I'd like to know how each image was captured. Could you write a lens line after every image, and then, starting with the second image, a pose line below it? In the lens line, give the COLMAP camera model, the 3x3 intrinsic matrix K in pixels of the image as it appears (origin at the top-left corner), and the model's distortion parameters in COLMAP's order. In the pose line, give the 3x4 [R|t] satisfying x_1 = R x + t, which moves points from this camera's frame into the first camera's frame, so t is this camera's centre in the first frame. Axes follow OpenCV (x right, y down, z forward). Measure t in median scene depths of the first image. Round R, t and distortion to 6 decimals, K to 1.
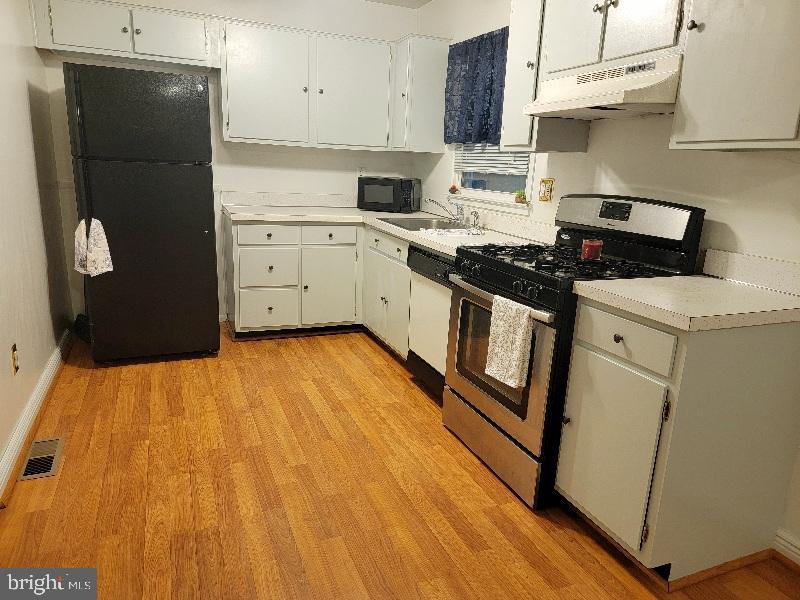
lens RADIAL K [[554.6, 0, 399.5], [0, 554.6, 306.0], [0, 0, 1]] dist [0.072520, -0.041831]
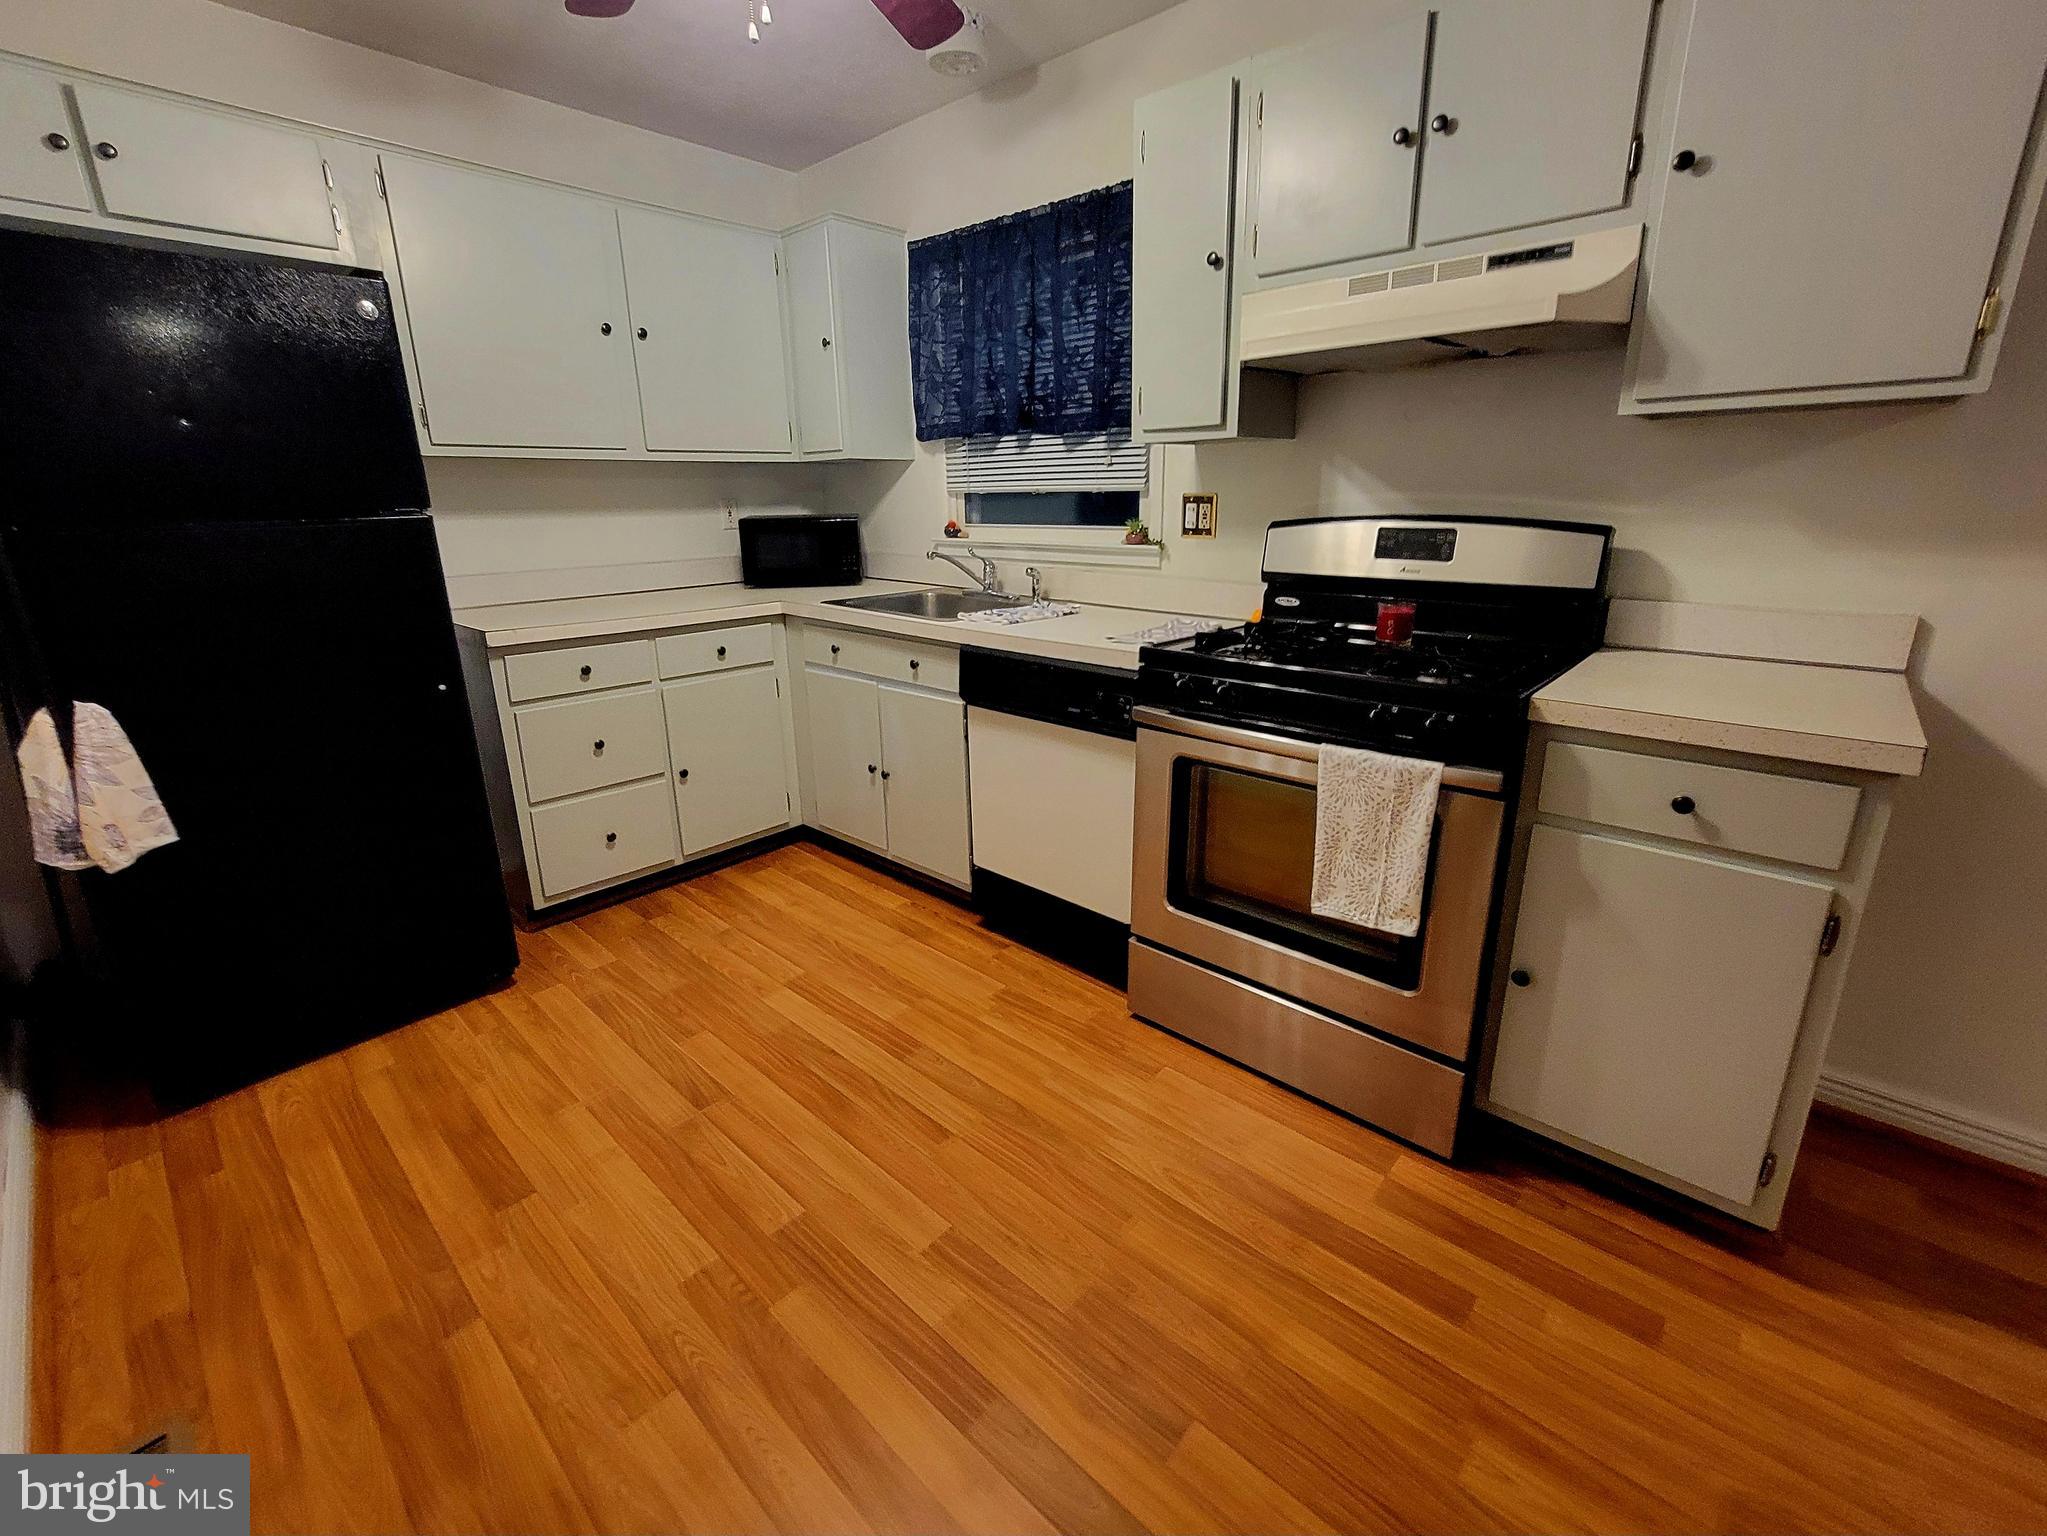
lens RADIAL K [[884.3, 0, 1038.8], [0, 884.3, 747.5], [0, 0, 1]] dist [-0.011947, 0.004446]
pose [[0.907095, -0.169949, 0.385091, -0.249203], [0.155512, 0.985450, 0.068586, -0.081132], [-0.391145, -0.002328, 0.920326, 0.327499]]
